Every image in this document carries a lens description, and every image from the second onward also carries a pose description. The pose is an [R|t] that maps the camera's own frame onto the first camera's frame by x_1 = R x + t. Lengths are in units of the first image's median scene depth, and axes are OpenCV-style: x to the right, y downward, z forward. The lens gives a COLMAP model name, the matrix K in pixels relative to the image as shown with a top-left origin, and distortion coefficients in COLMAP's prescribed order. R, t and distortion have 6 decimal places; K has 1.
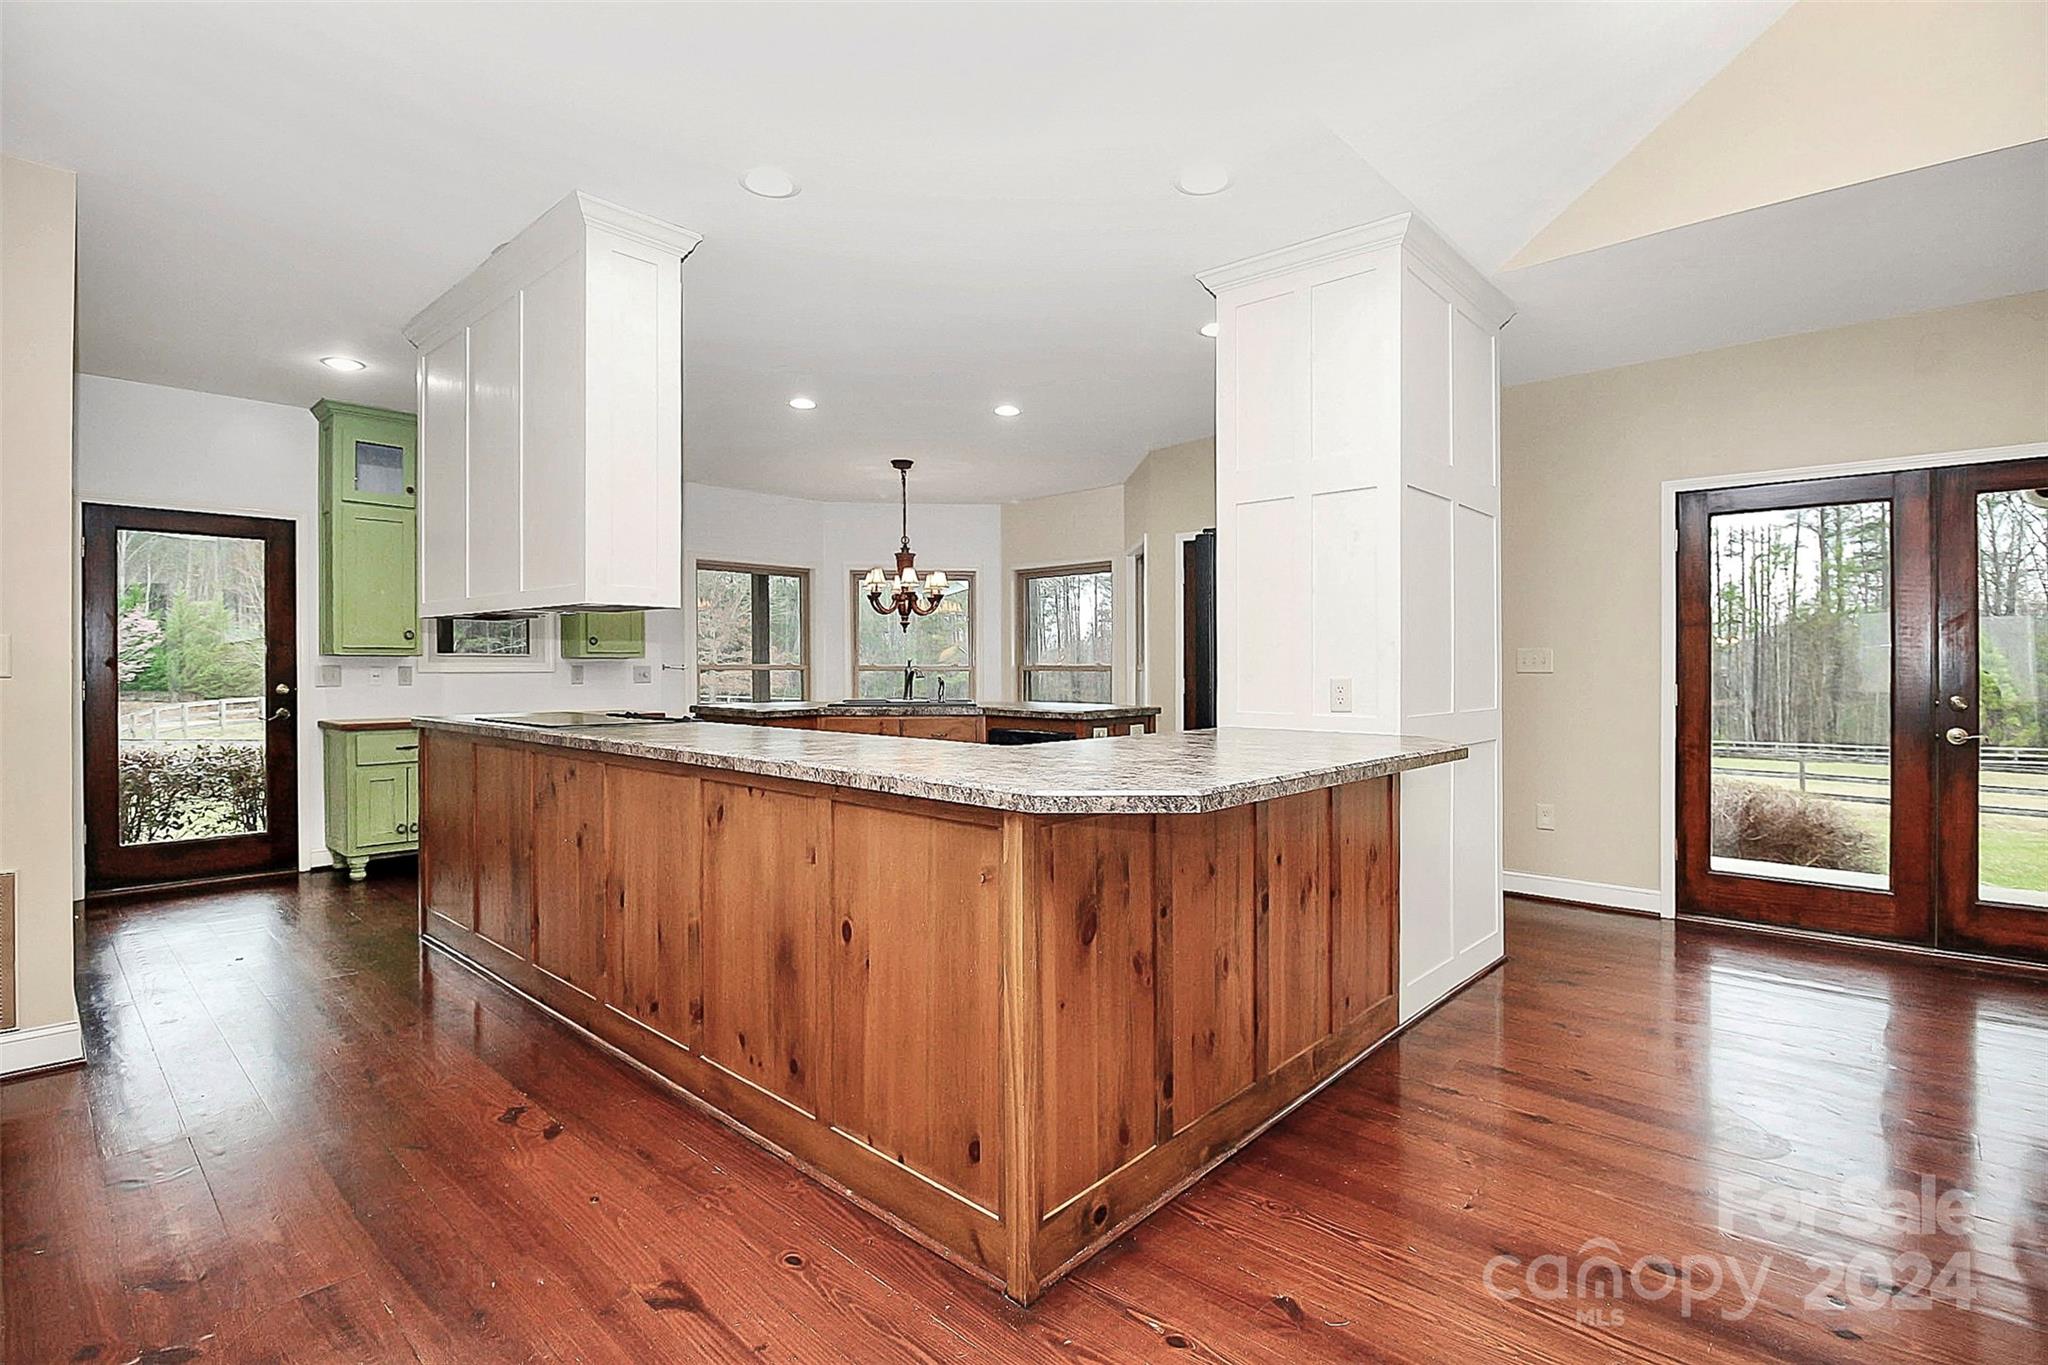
lens RADIAL K [[949.8, 0, 1030.5], [0, 949.8, 669.7], [0, 0, 1]] dist [0.003322, -0.015095]
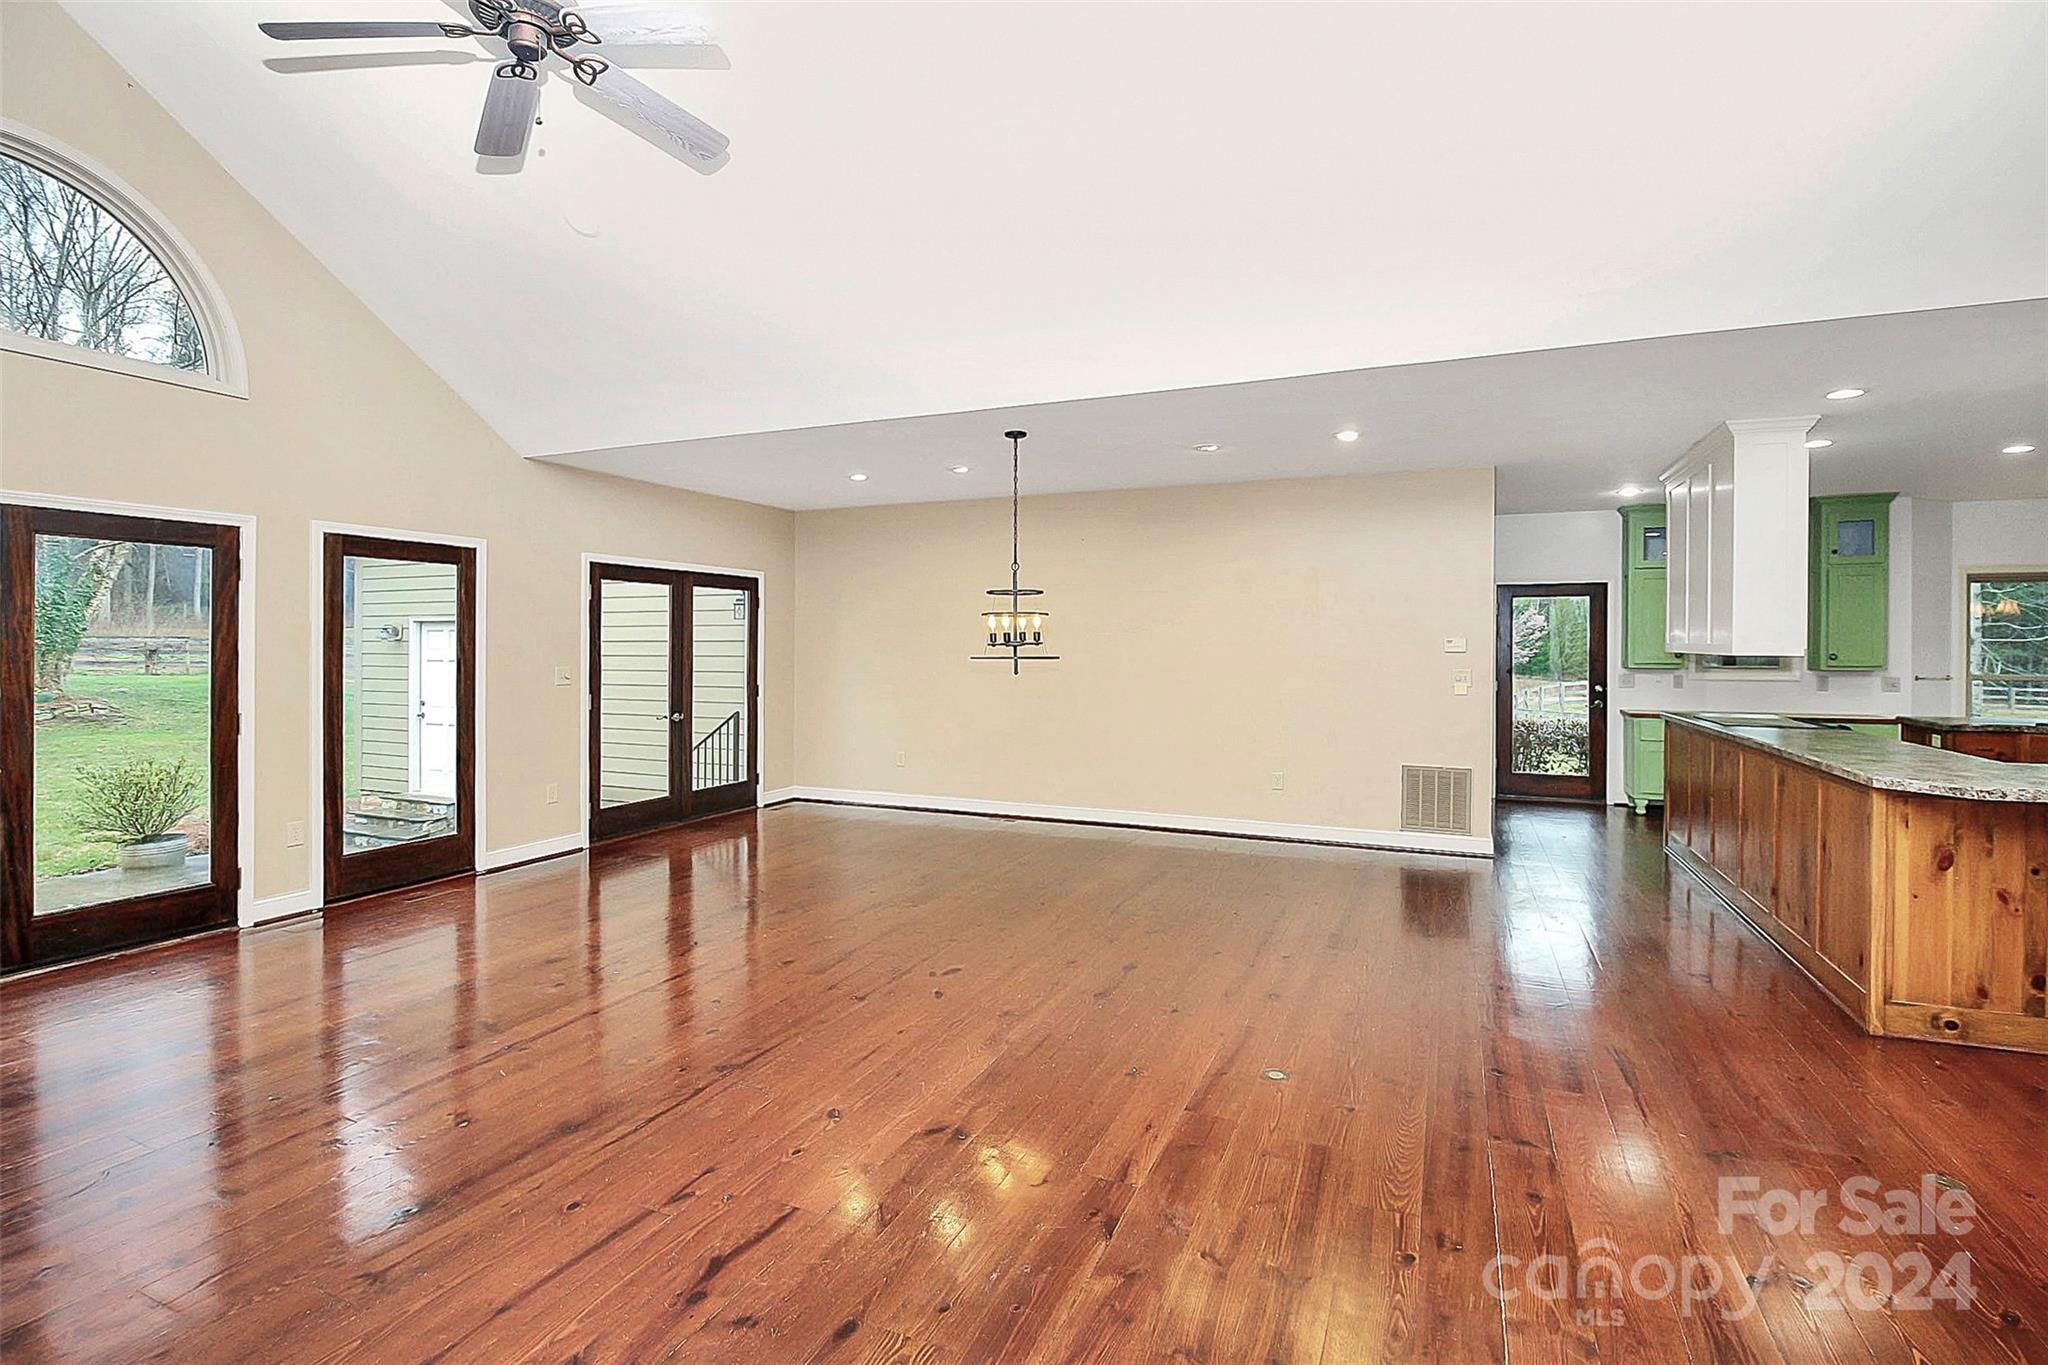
lens RADIAL K [[955.6, 0, 1031.0], [0, 955.6, 654.1], [0, 0, 1]] dist [0.014481, -0.020969]
pose [[0.323894, 0.009156, -0.946049, 0.491047], [-0.007251, 0.999948, 0.007195, -0.047657], [0.946066, 0.004529, 0.323944, -0.495022]]
